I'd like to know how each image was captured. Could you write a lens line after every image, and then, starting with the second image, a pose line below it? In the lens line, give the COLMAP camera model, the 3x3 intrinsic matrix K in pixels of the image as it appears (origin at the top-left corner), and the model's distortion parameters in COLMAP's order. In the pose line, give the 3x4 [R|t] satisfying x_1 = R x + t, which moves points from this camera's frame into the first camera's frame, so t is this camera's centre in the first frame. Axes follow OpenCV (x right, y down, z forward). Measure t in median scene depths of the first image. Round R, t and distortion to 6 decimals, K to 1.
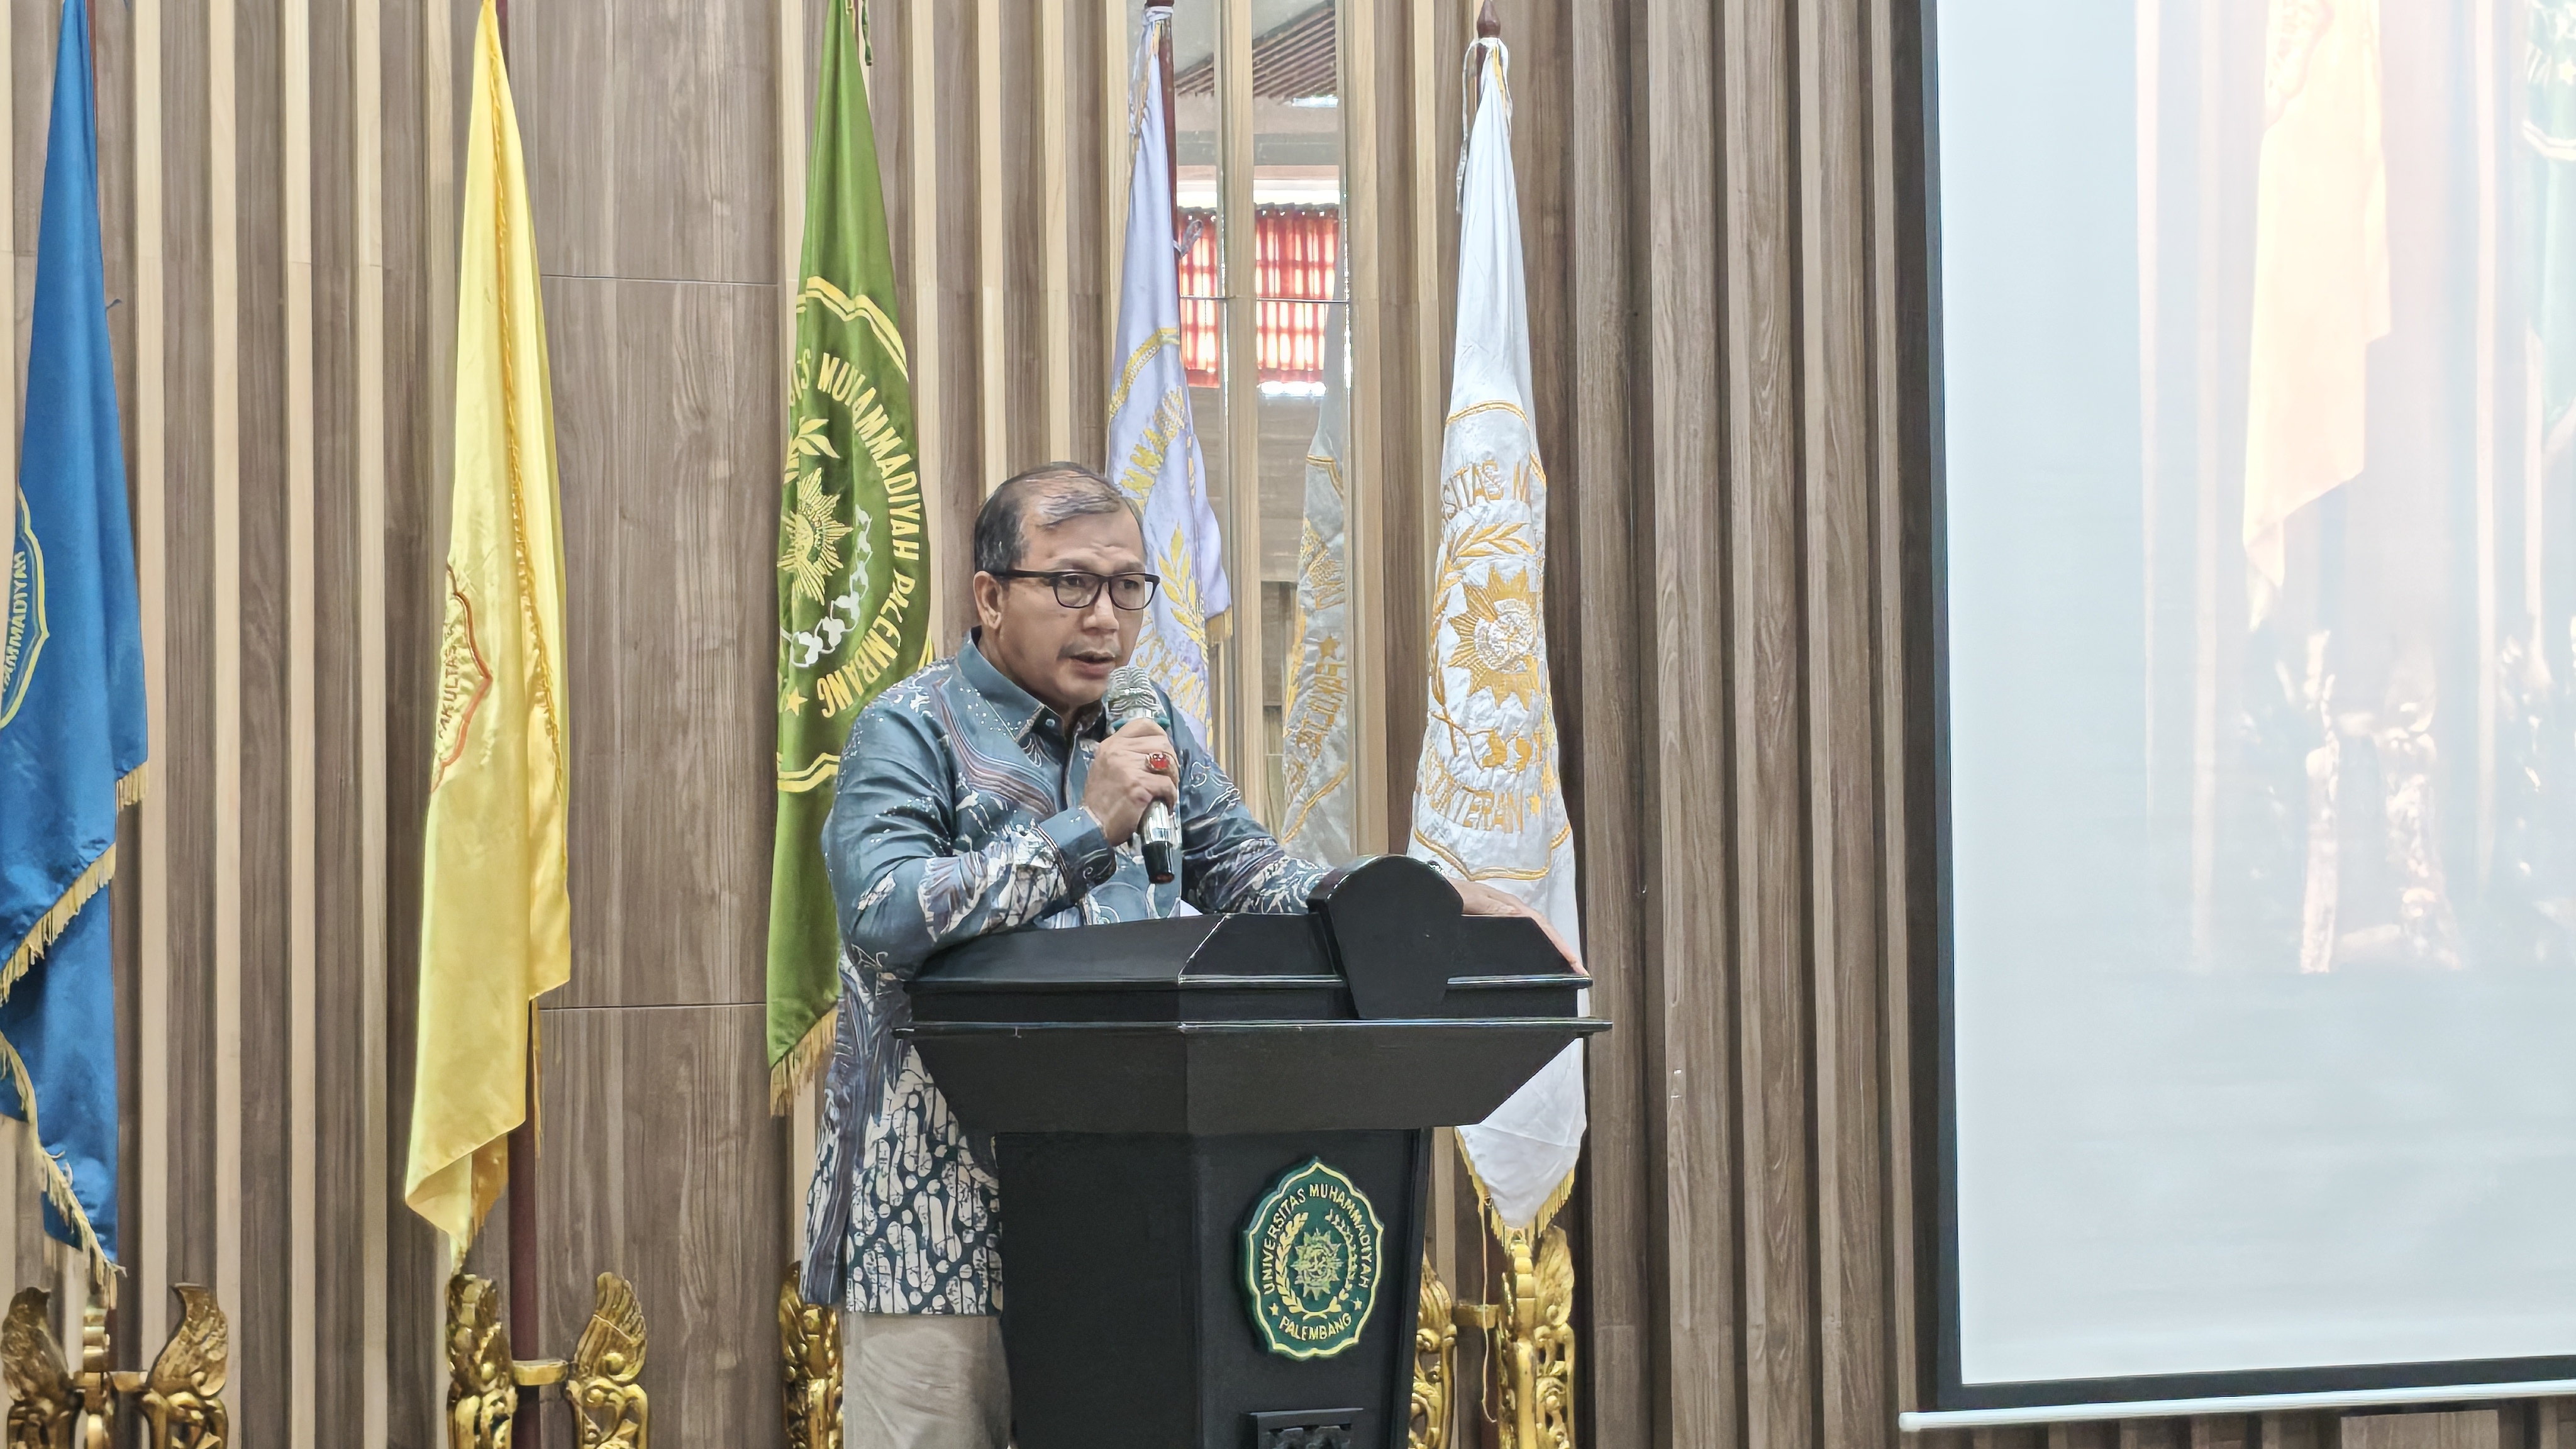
lens RADIAL K [[5072.4, 0, 1252.7], [0, 5072.4, 687.4], [0, 0, 1]] dist [0.100762, 0.000000]
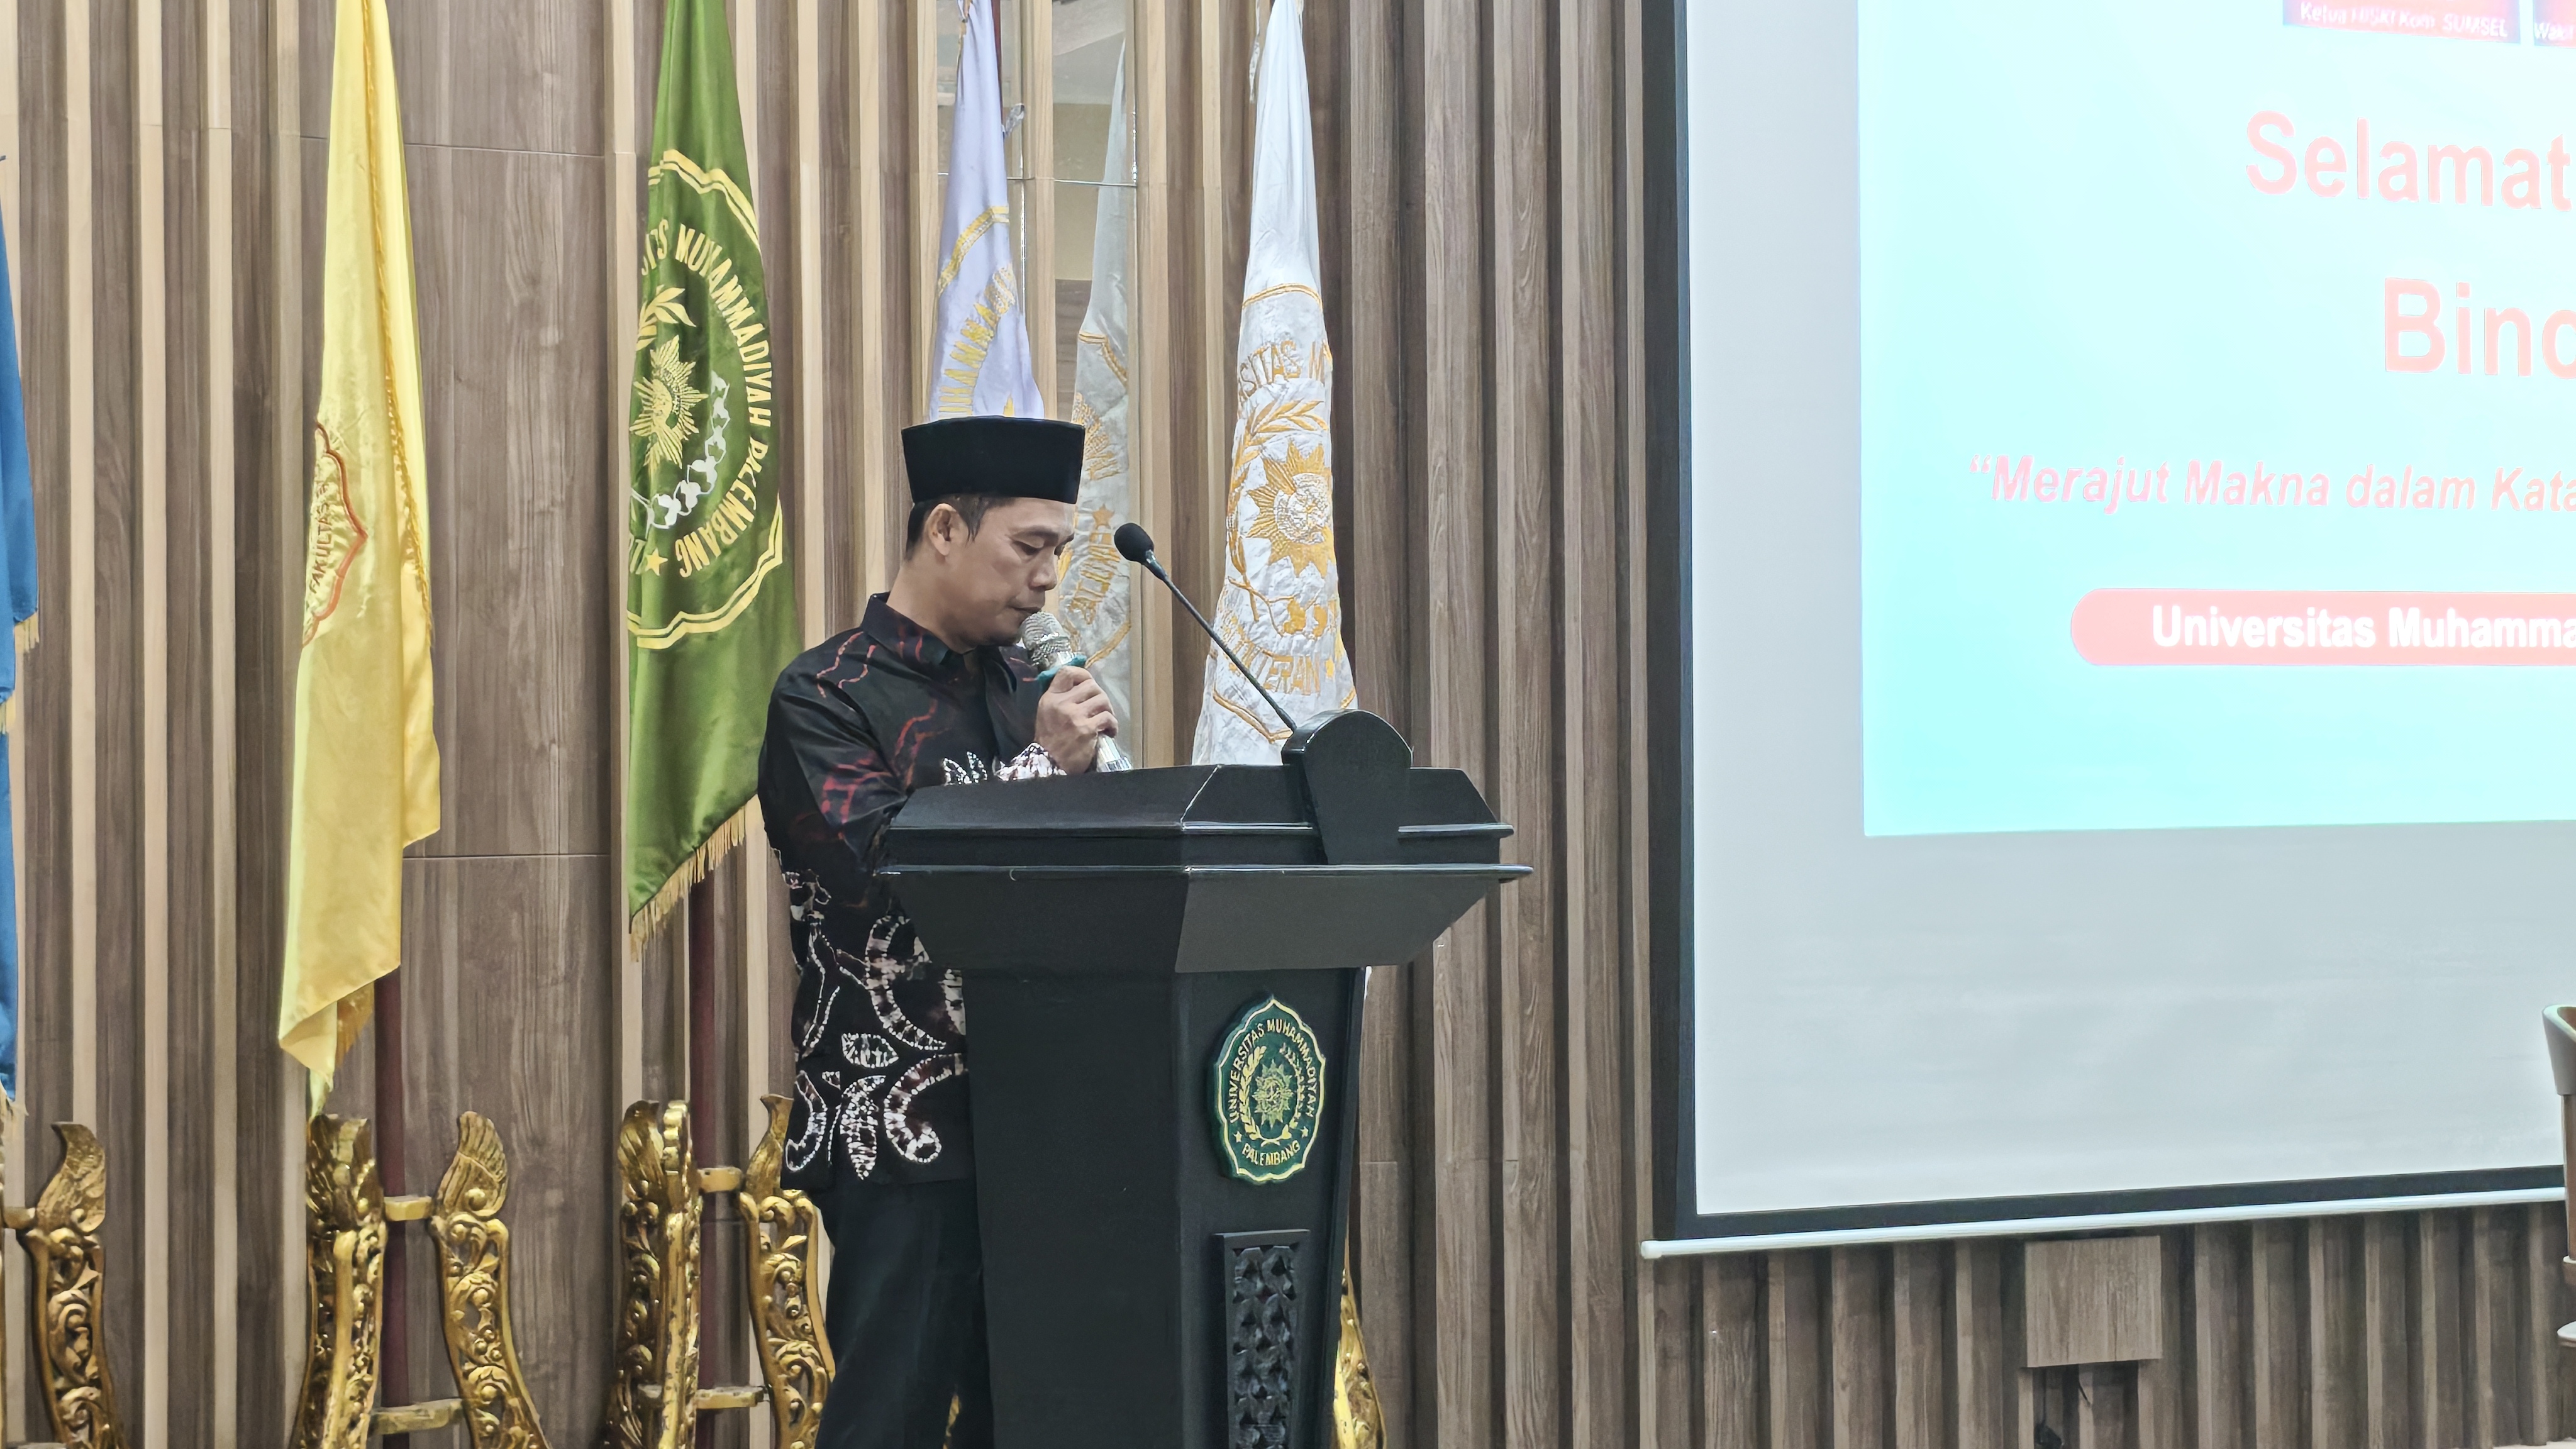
lens RADIAL K [[4947.0, 0, 1268.9], [0, 4947.0, 713.1], [0, 0, 1]] dist [0.140559, 0.000000]
pose [[0.992054, 0.007654, 0.125579, -0.091616], [-0.011379, 0.999515, 0.028970, 0.002918], [-0.125296, -0.030169, 0.991661, -0.019264]]
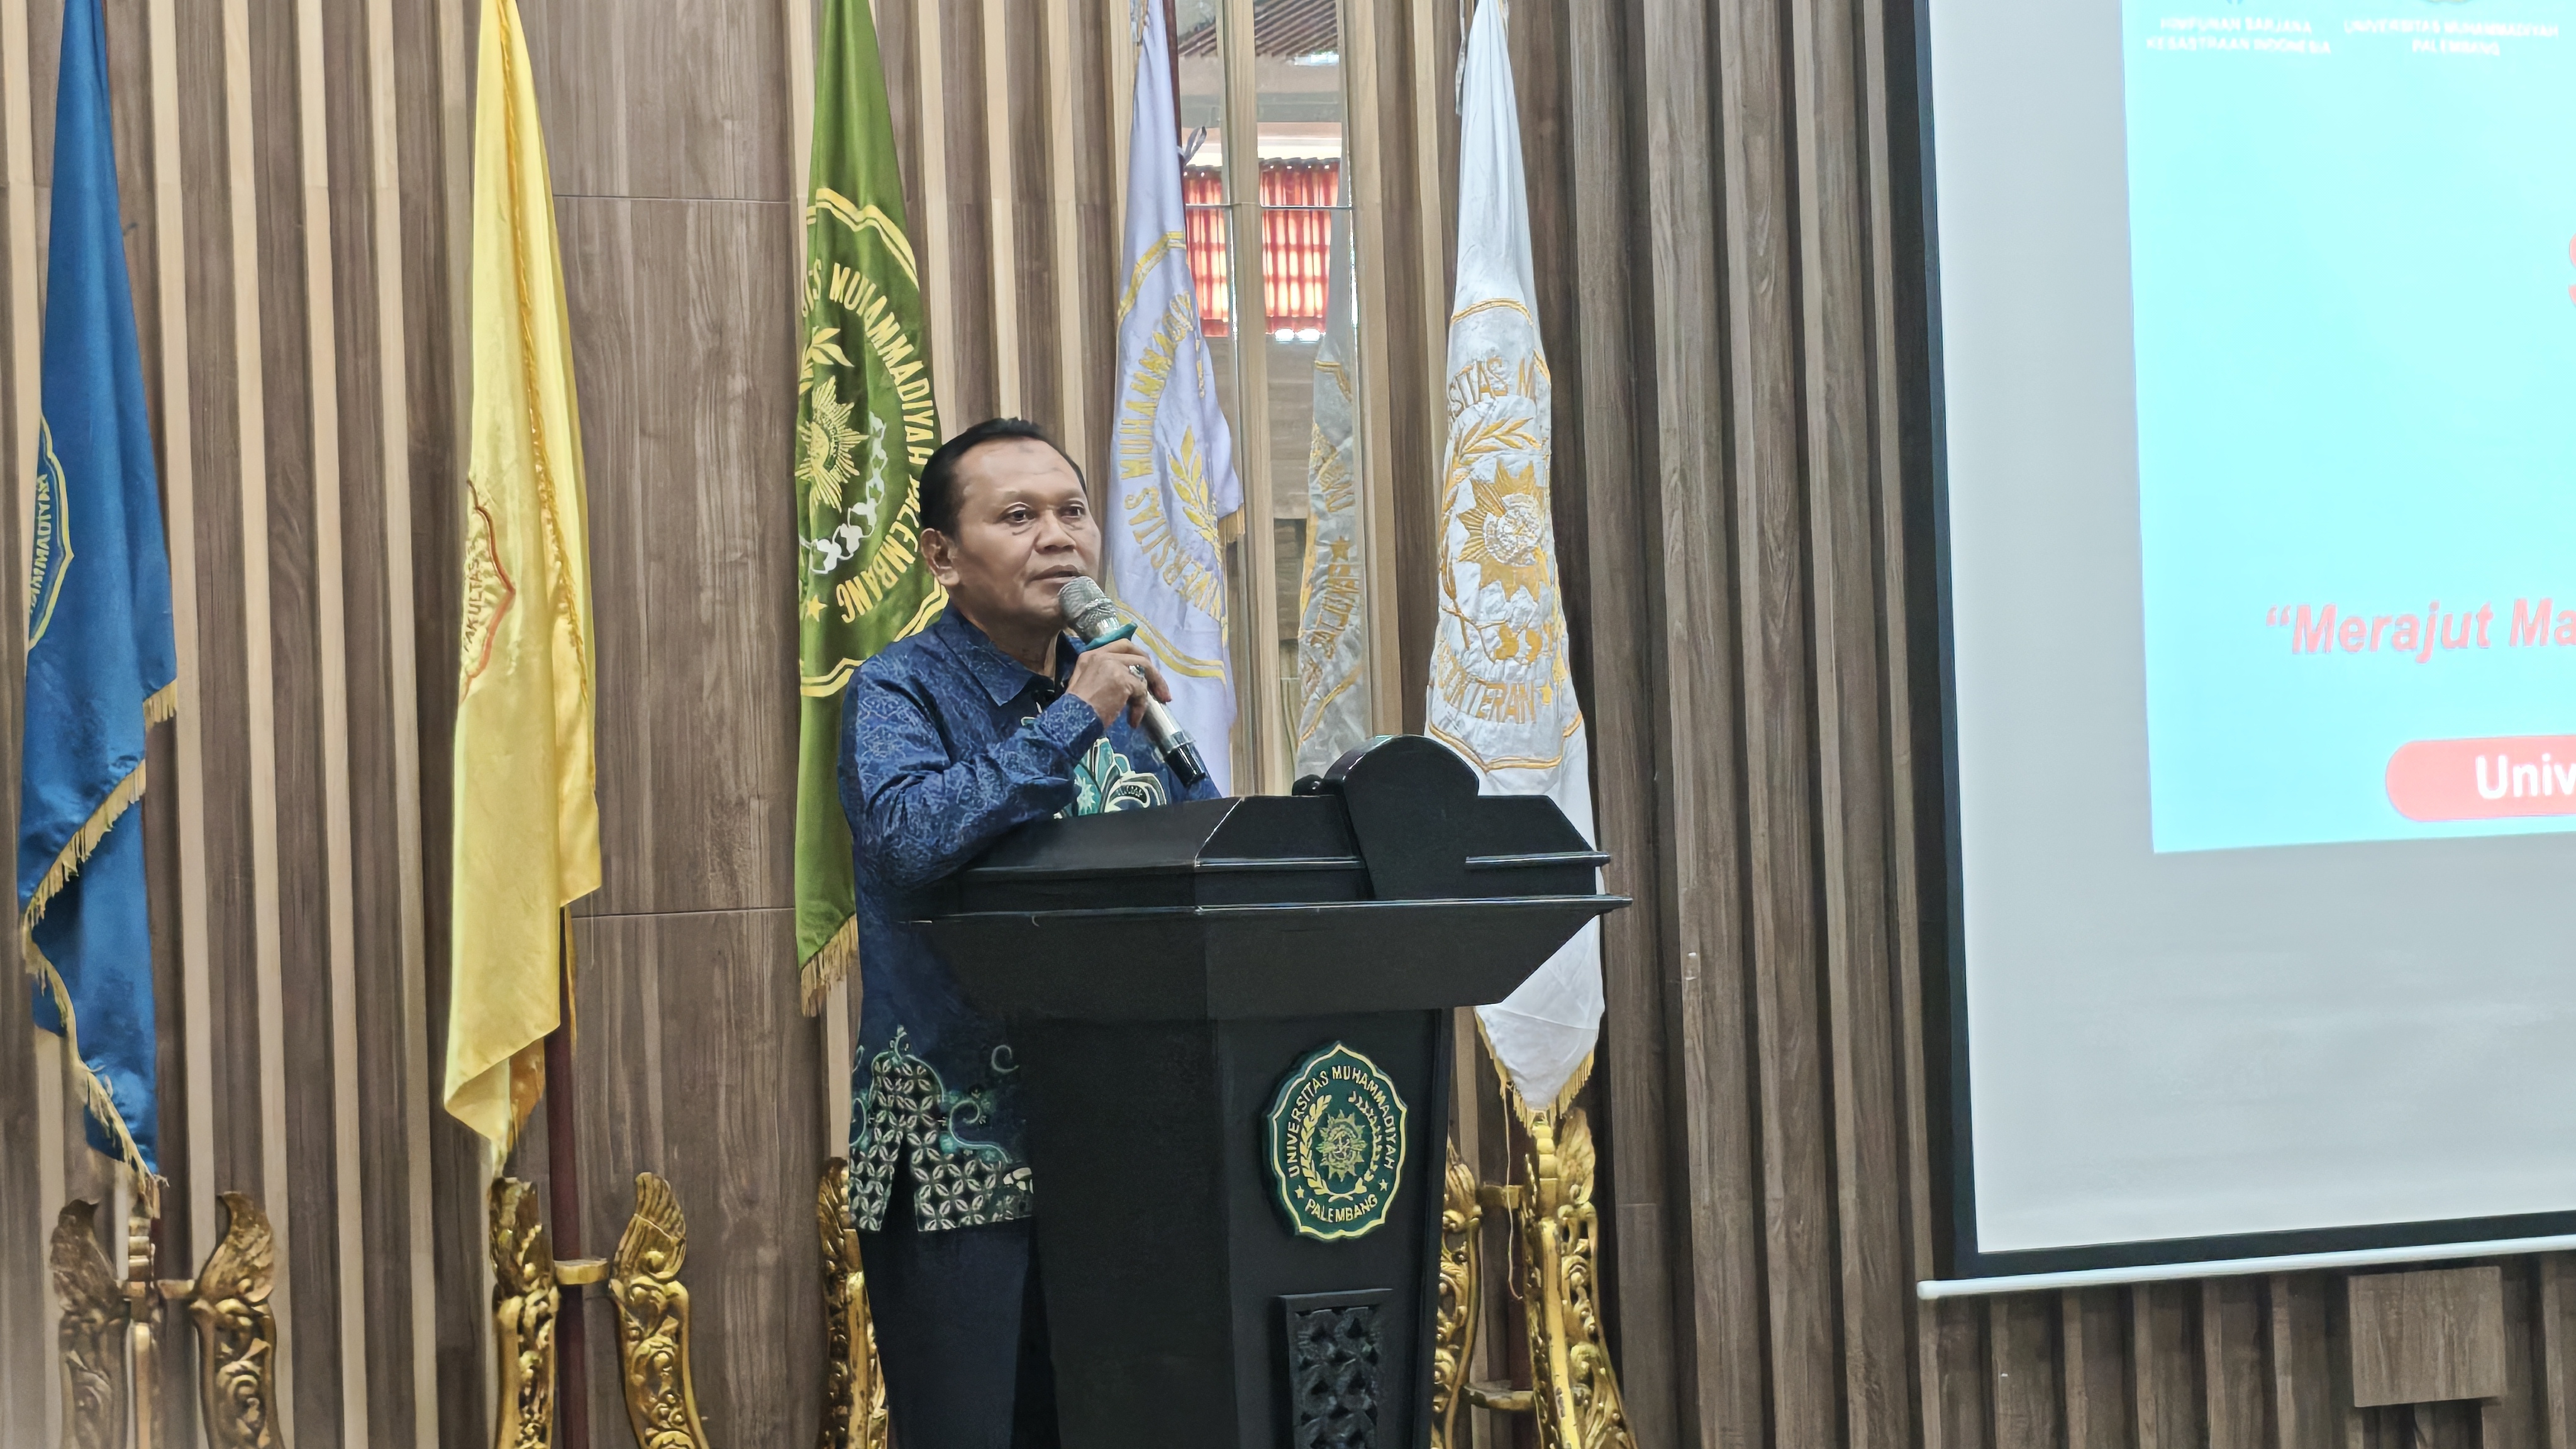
lens RADIAL K [[4704.3, 0, 1215.1], [0, 4704.3, 743.3], [0, 0, 1]] dist [0.120794, 0.000000]
pose [[0.999634, -0.023776, -0.012921, 0.001266], [0.024090, 0.999405, 0.024688, 0.008463], [0.012327, -0.024990, 0.999612, 0.058976]]
